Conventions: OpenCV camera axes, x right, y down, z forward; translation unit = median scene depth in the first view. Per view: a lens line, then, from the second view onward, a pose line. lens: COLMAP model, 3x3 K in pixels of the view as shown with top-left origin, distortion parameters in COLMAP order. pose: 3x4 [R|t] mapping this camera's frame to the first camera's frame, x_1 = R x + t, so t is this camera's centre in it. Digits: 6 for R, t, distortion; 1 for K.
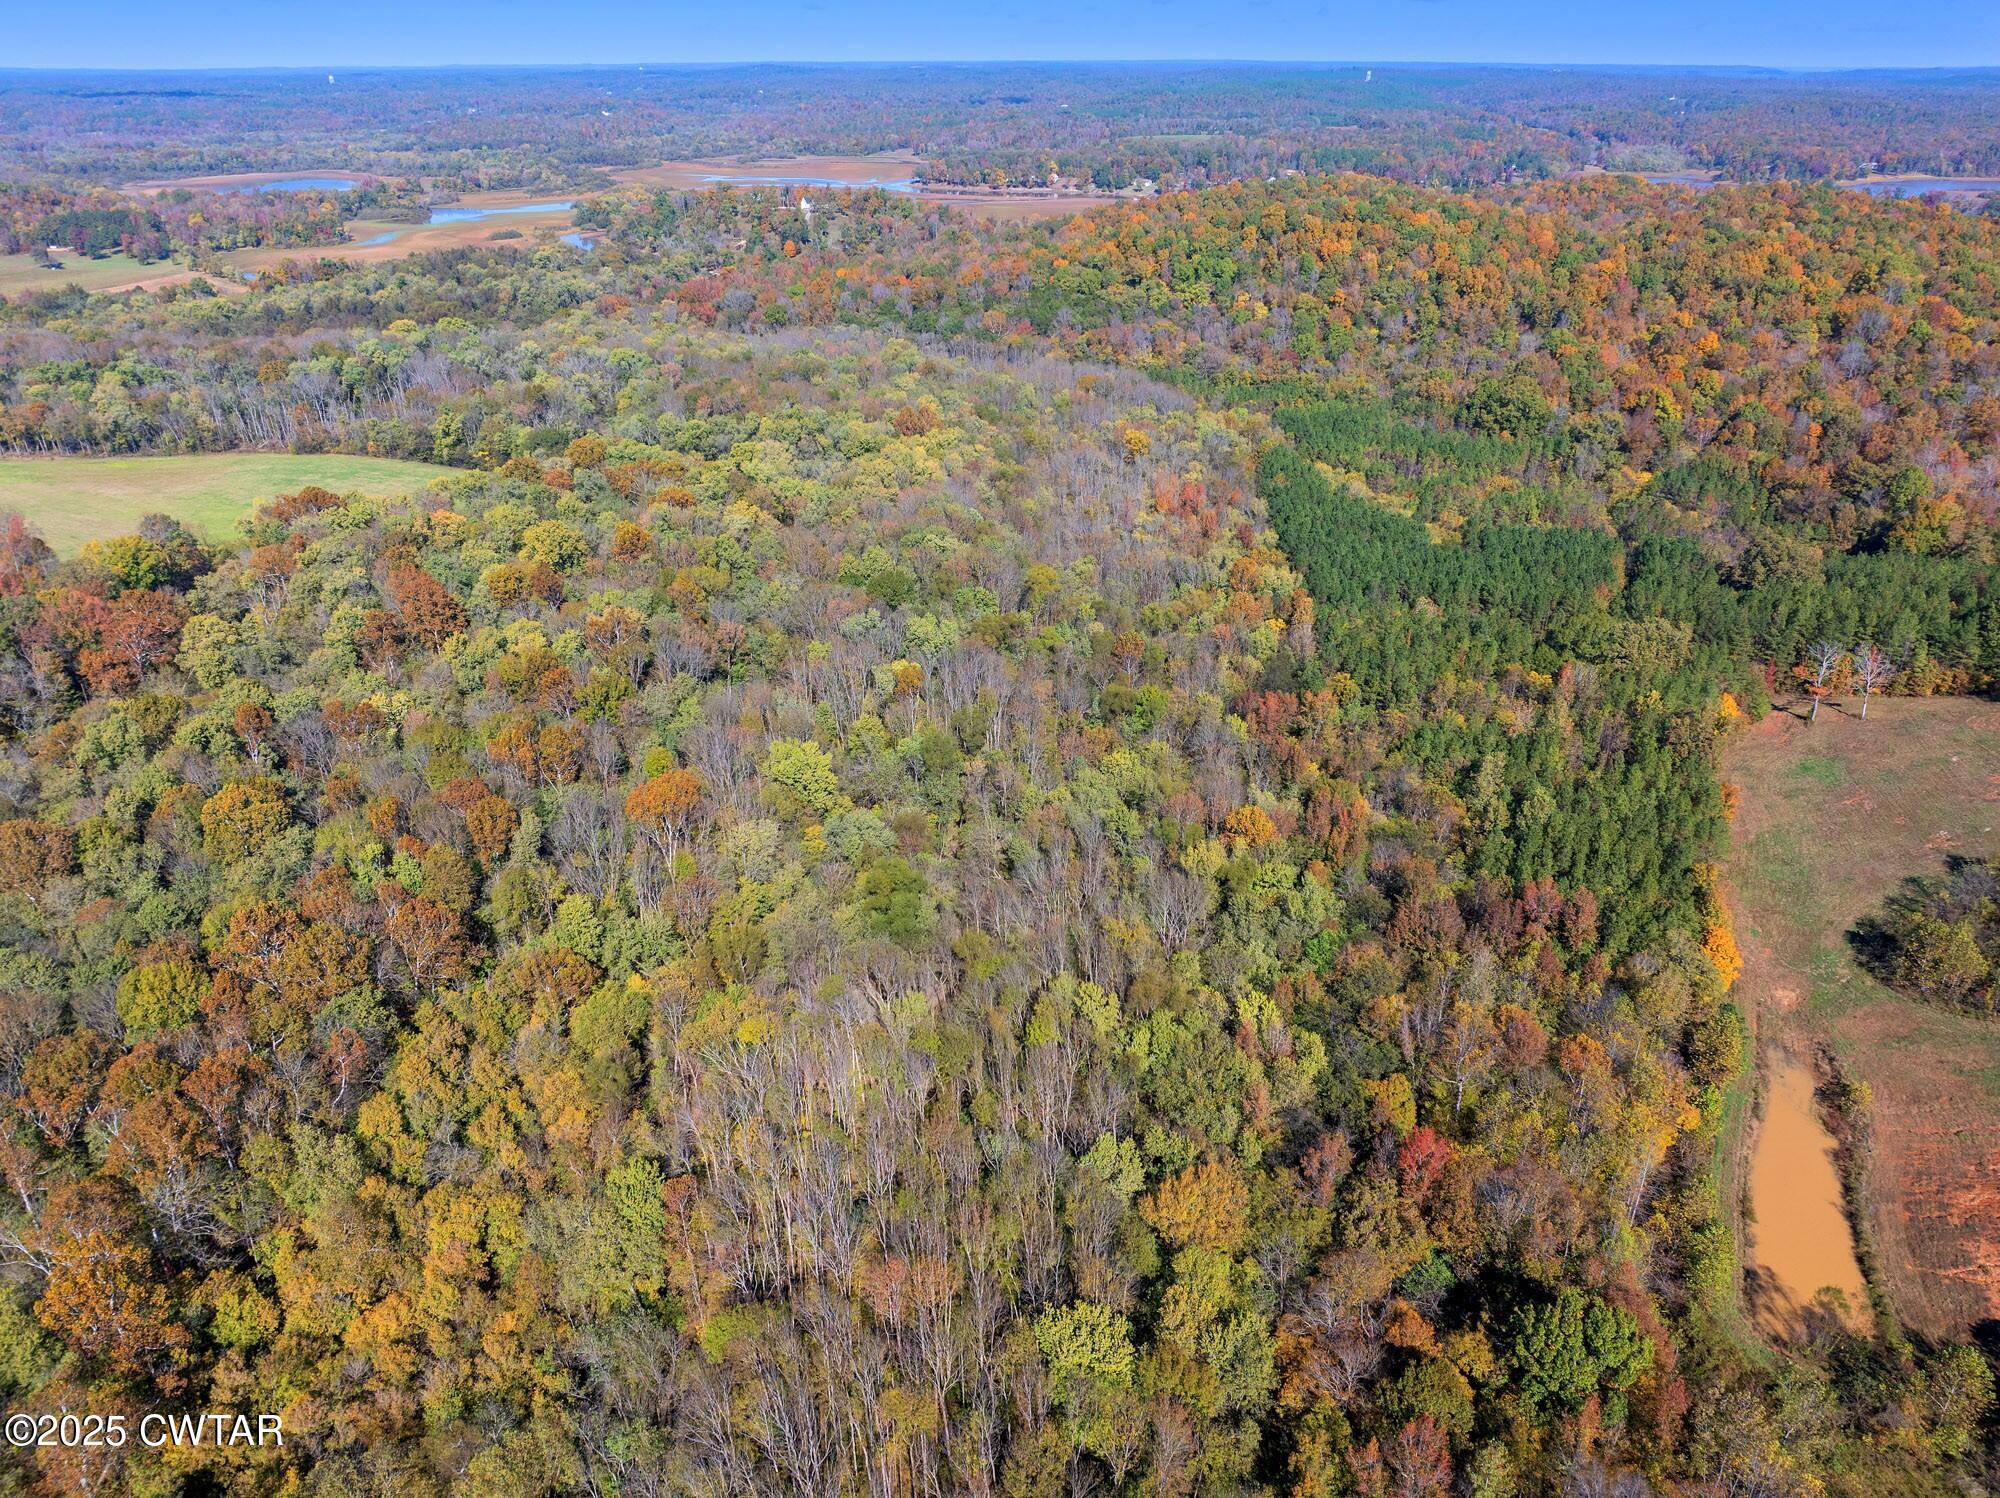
lens RADIAL K [[1412.3, 0, 1003.0], [0, 1412.3, 748.3], [0, 0, 1]] dist [-0.058958, 0.035702]
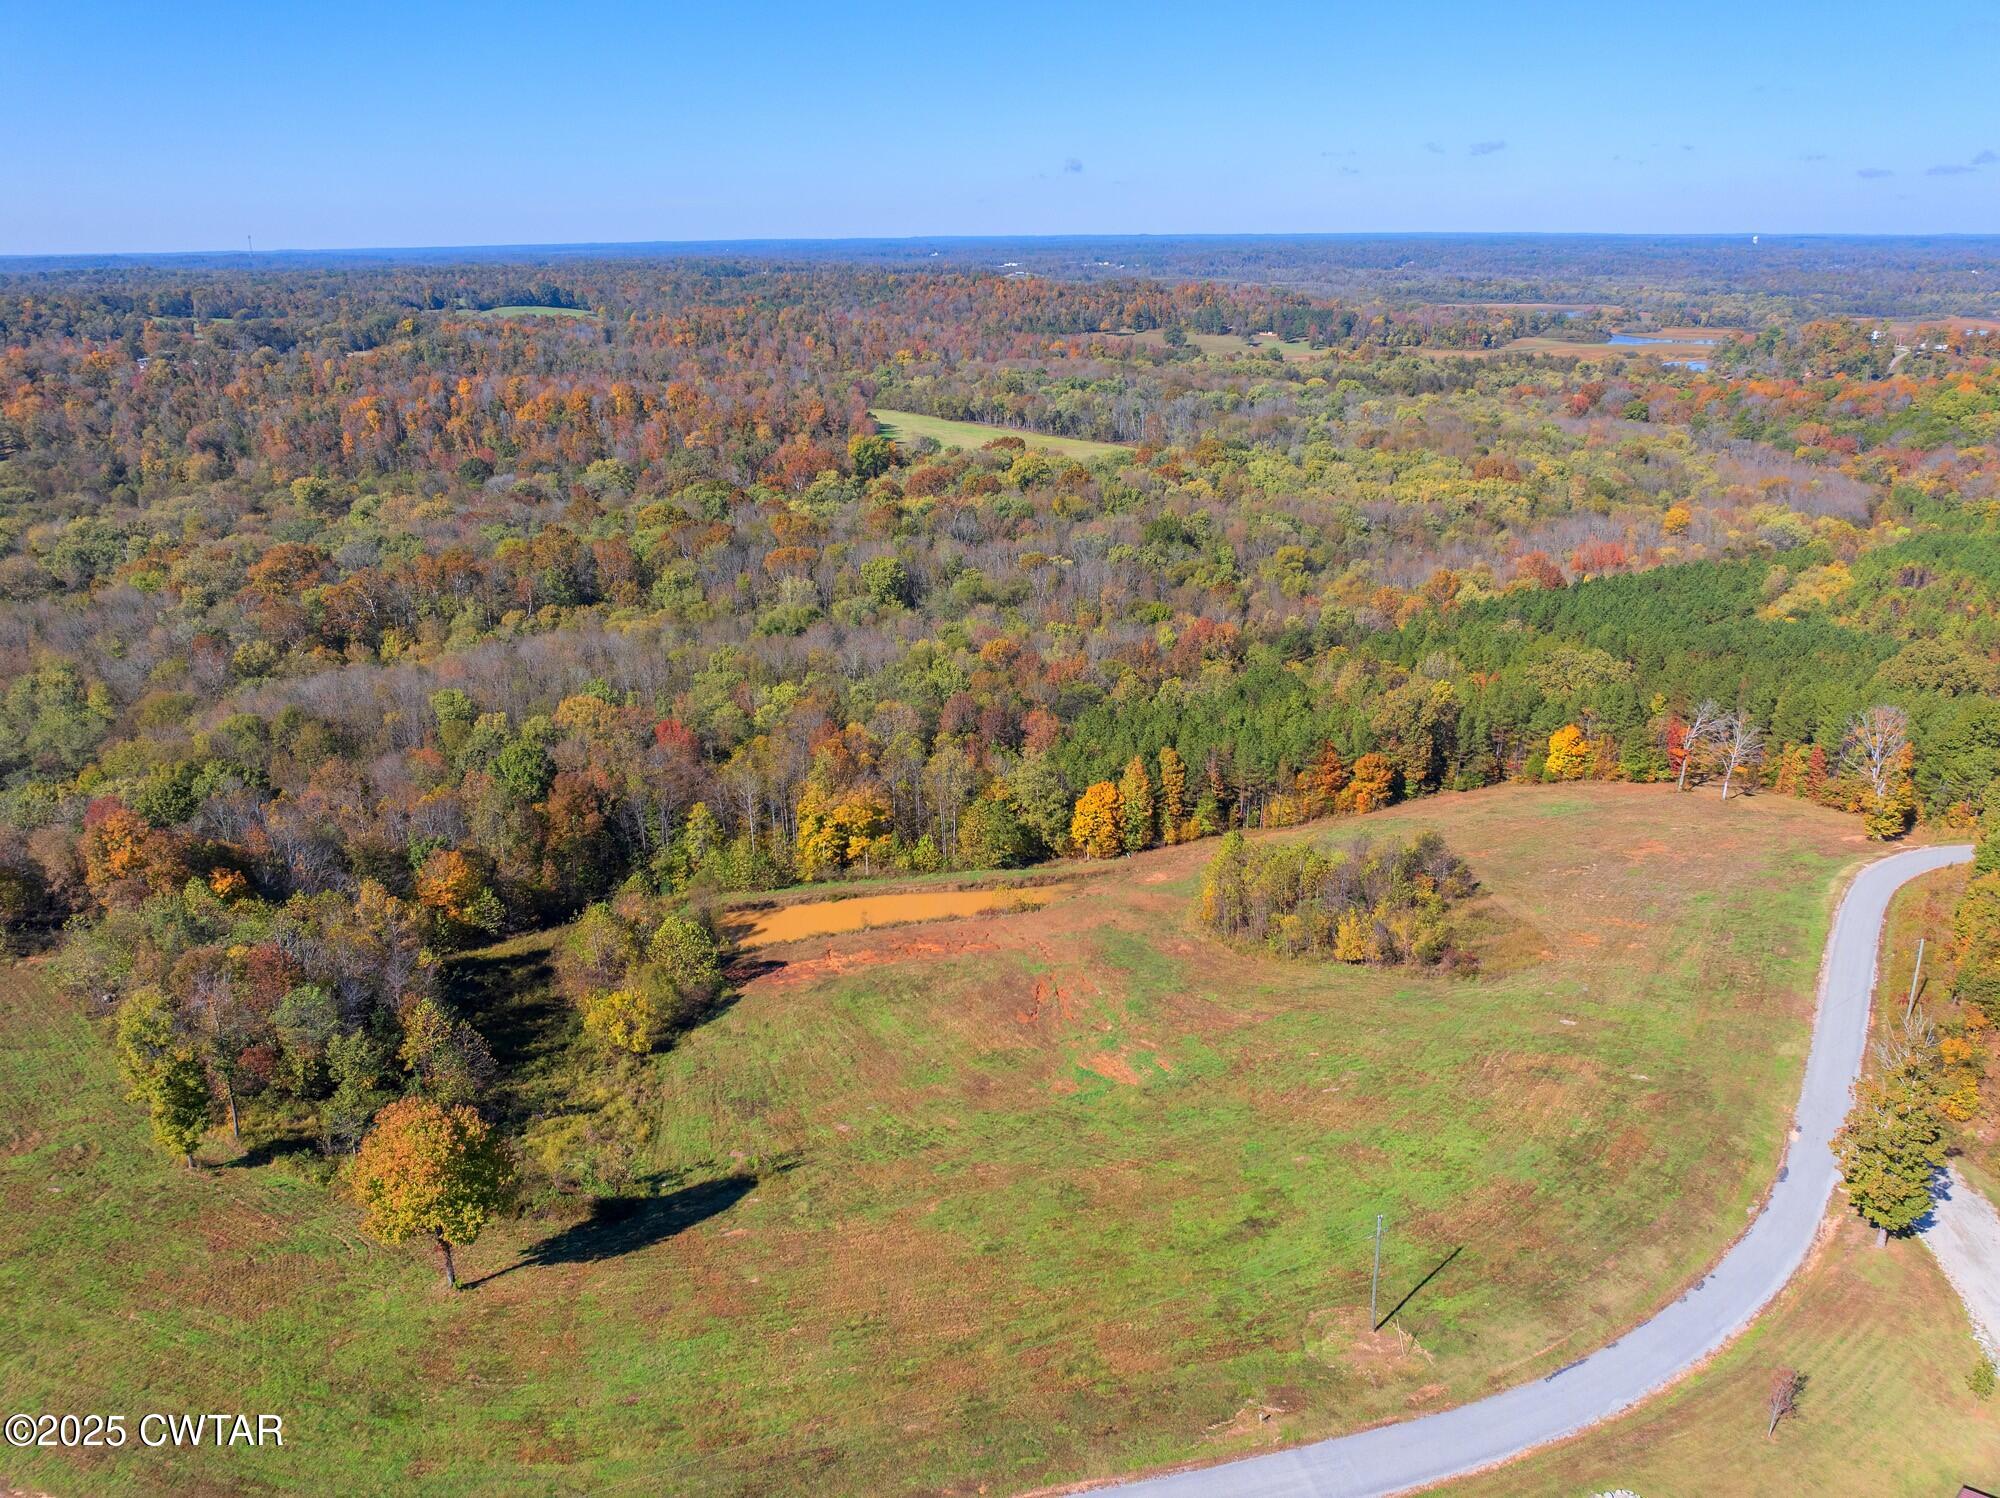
lens RADIAL K [[1412.3, 0, 1006.1], [0, 1412.3, 756.0], [0, 0, 1]] dist [-0.058958, 0.035702]
pose [[0.605754, 0.272487, -0.747538, 0.378893], [-0.344574, 0.936695, 0.062218, 0.019162], [0.717169, 0.219893, 0.661299, 0.057206]]
